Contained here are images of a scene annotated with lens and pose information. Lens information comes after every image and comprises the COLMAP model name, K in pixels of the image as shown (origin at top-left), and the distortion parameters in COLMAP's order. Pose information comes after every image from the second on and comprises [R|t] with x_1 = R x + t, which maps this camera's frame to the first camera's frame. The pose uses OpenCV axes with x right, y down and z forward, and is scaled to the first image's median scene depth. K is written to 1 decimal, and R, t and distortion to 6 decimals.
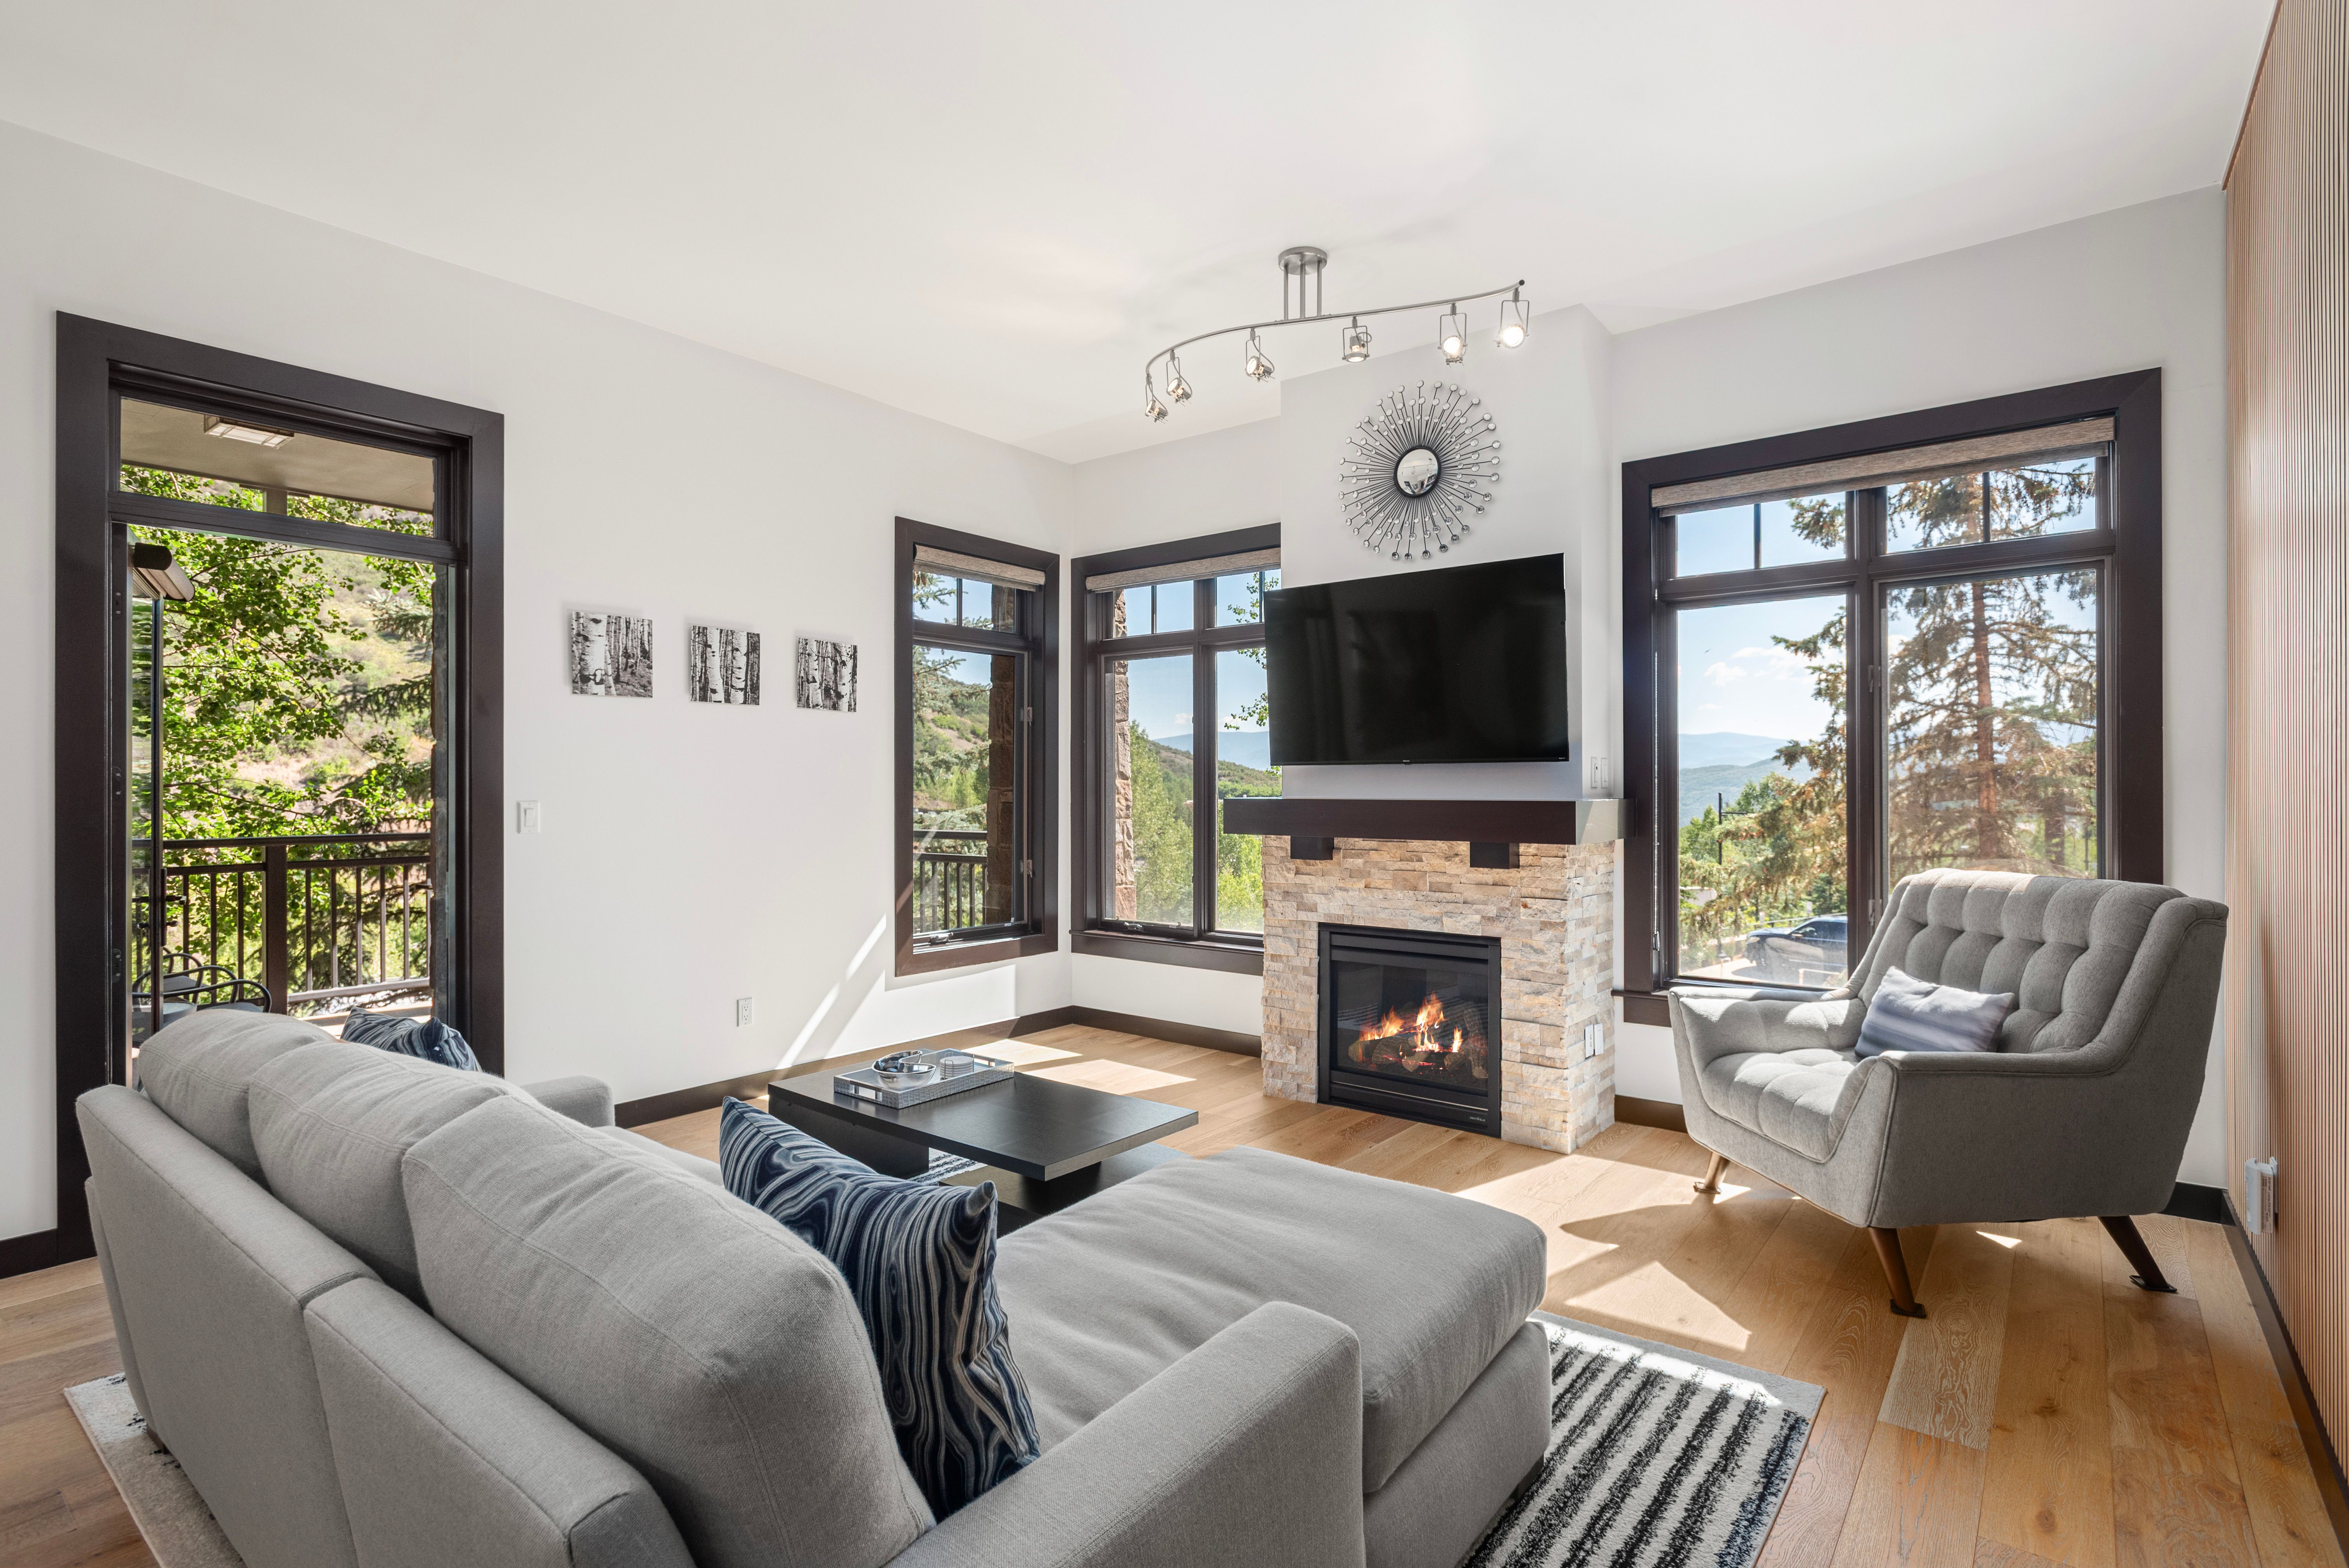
lens RADIAL K [[1132.0, 0, 1181.8], [0, 1132.0, 777.1], [0, 0, 1]] dist [0.000509, 0.000014]
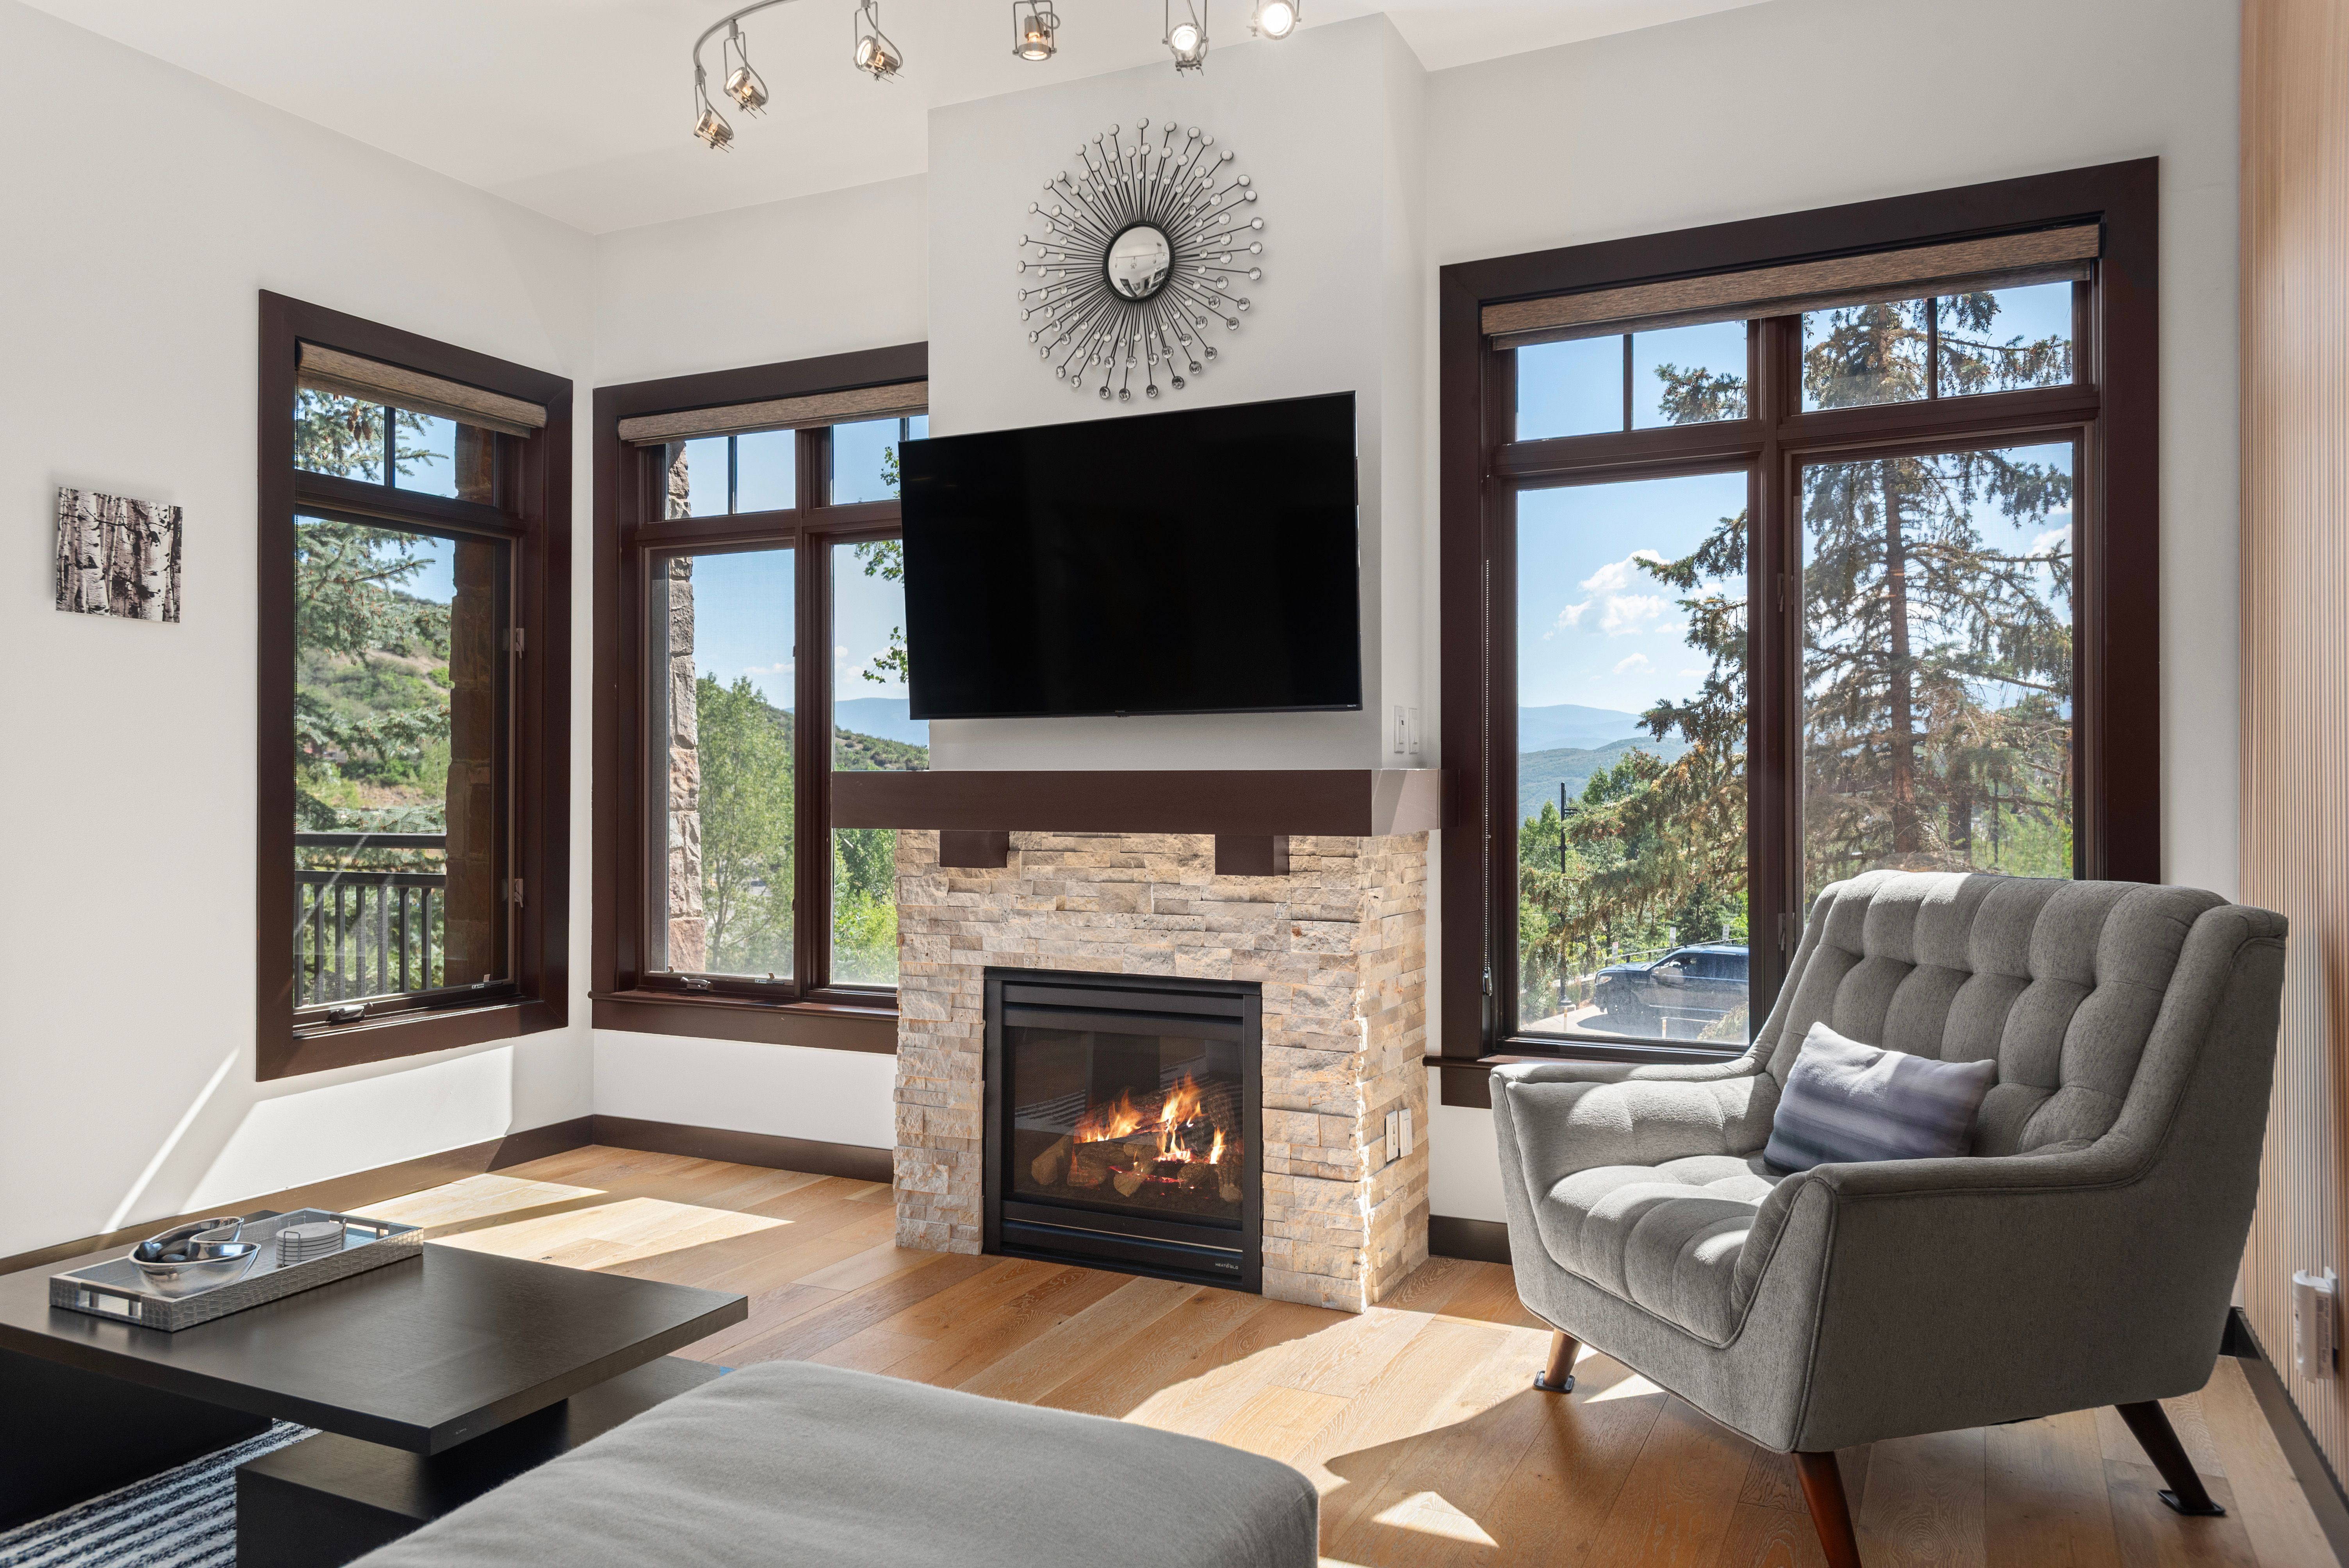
lens RADIAL K [[1624.5, 0, 1173.2], [0, 1624.5, 765.6], [0, 0, 1]] dist [0.028545, -0.012202]
pose [[0.978064, 0.000743, 0.208301, 0.035649], [-0.000941, 0.999999, 0.000848, 0.015488], [-0.208300, -0.001025, 0.978064, 0.093392]]
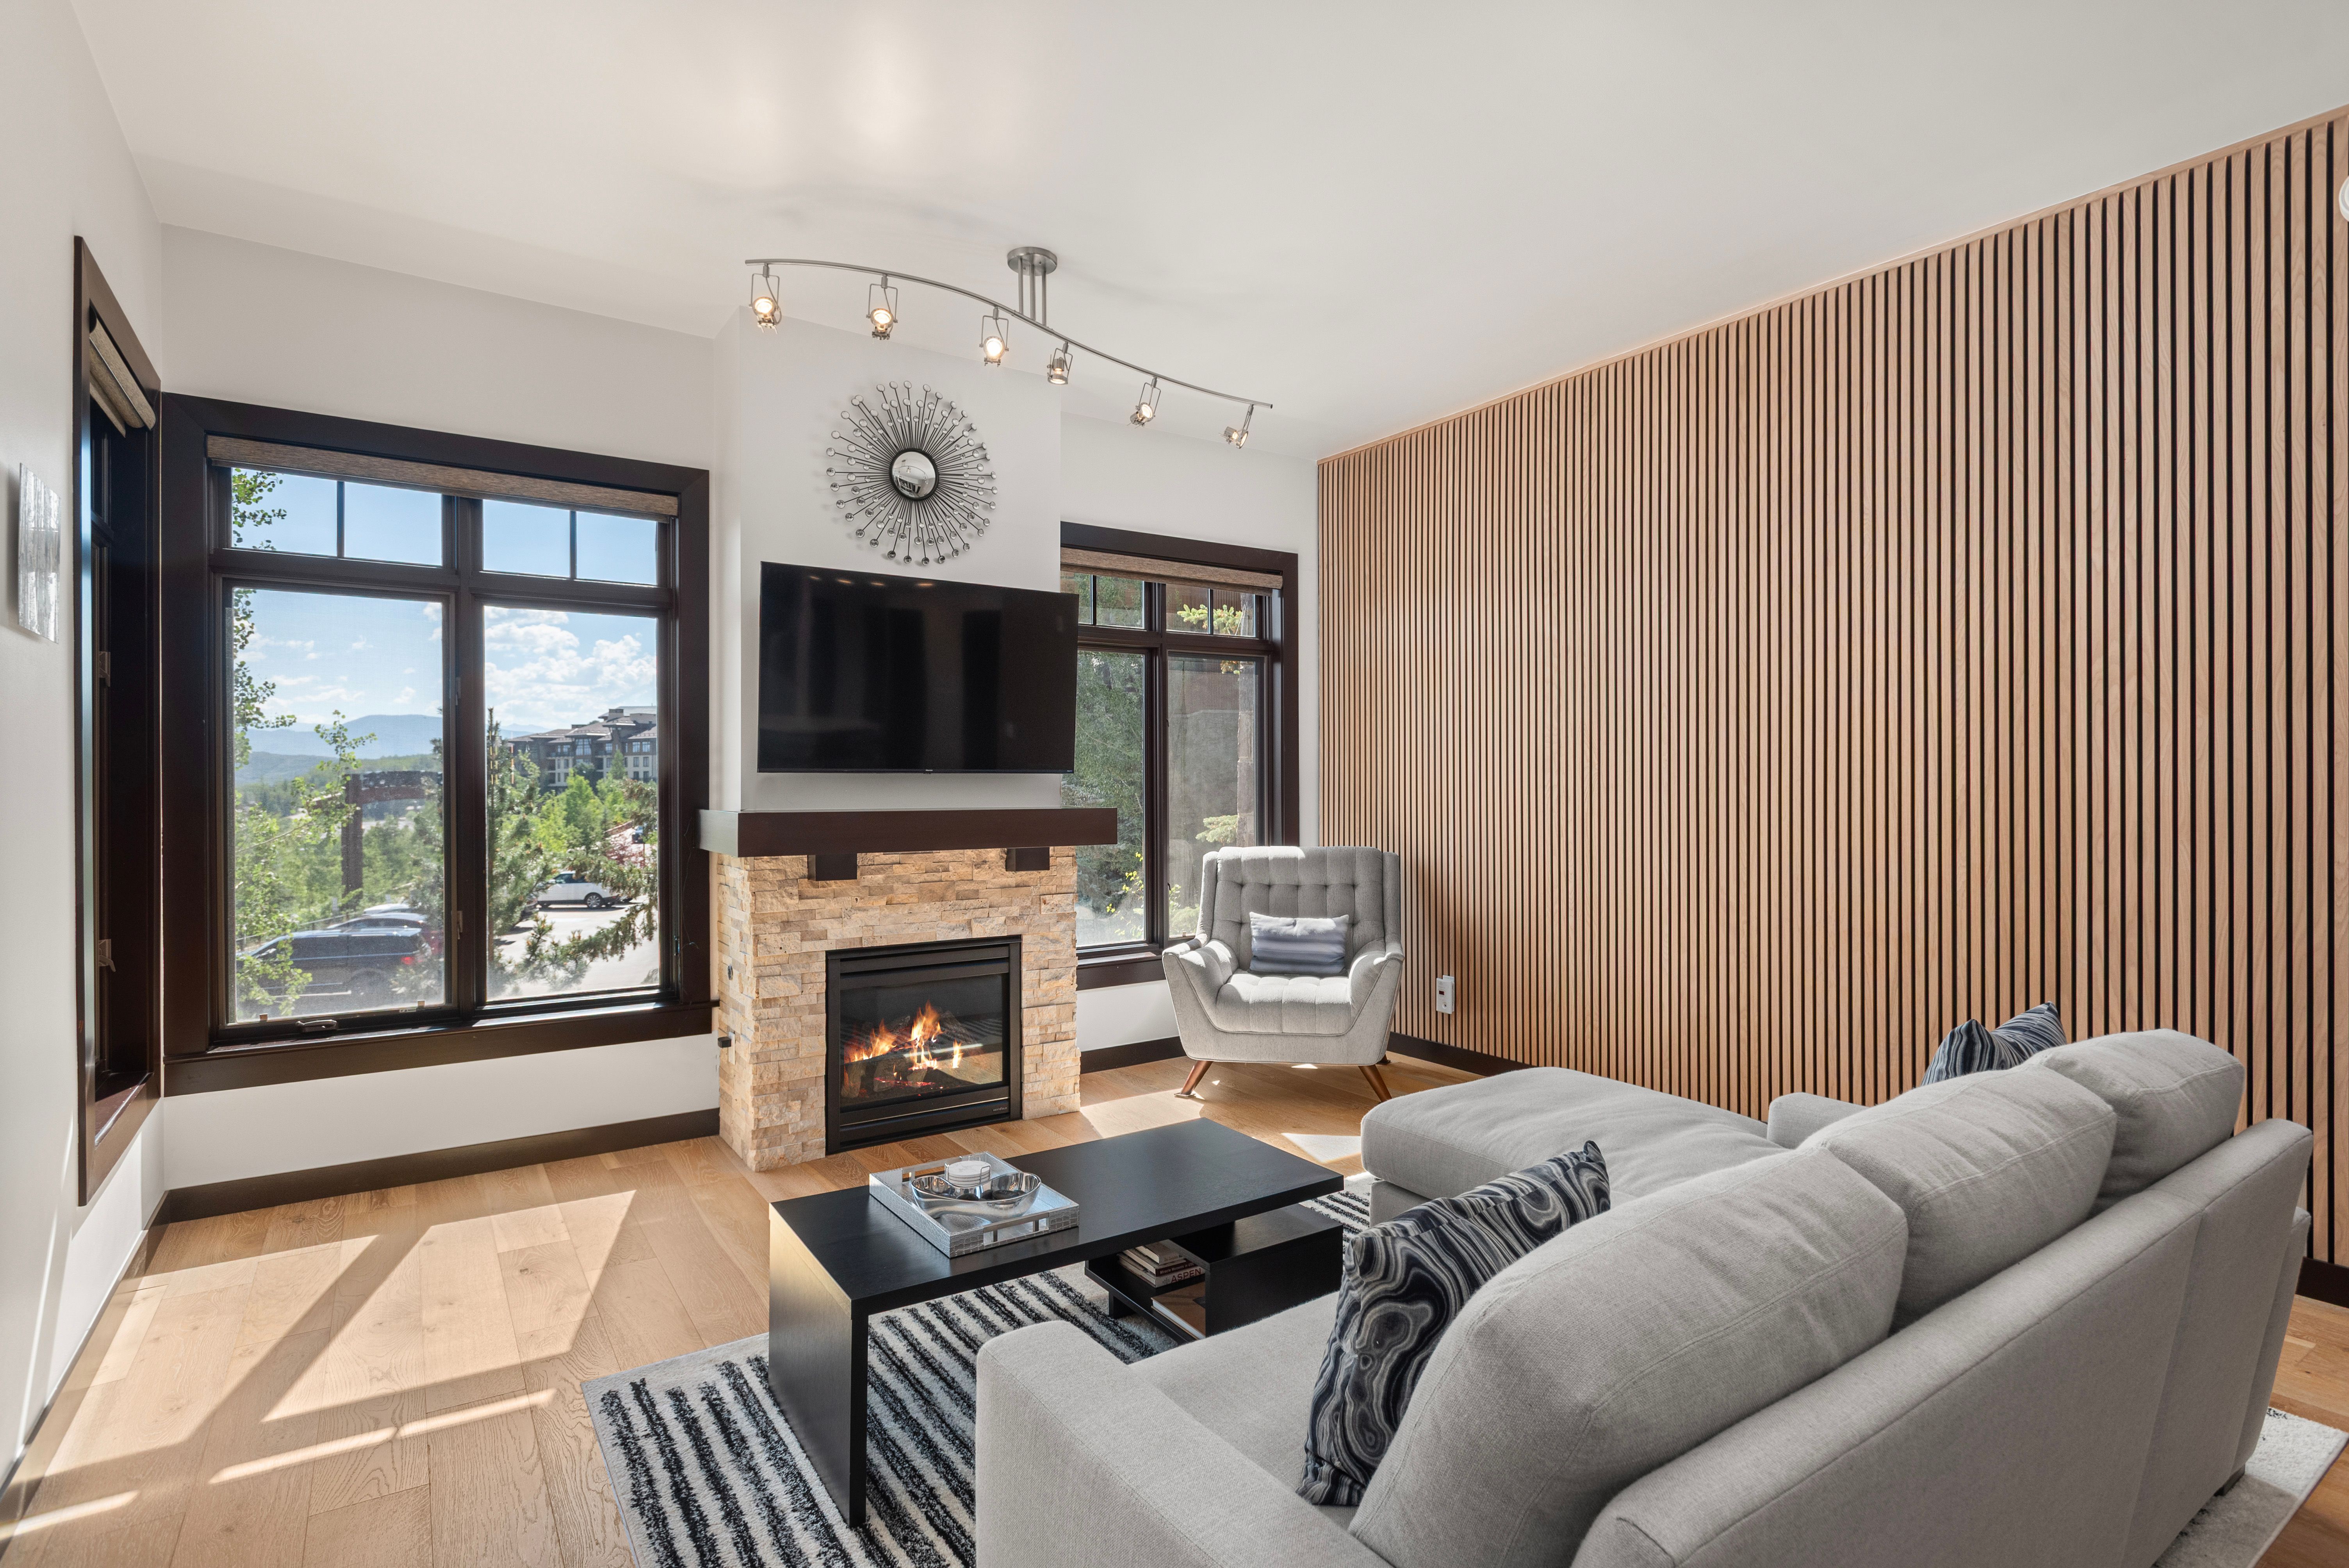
lens RADIAL K [[1132.0, 0, 1208.2], [0, 1132.0, 780.3], [0, 0, 1]] dist [0.000509, 0.000014]
pose [[0.299144, 0.003585, 0.954201, -0.654663], [-0.007524, 0.999971, -0.001398, -0.006130], [-0.954178, -0.006761, 0.299162, 0.468464]]
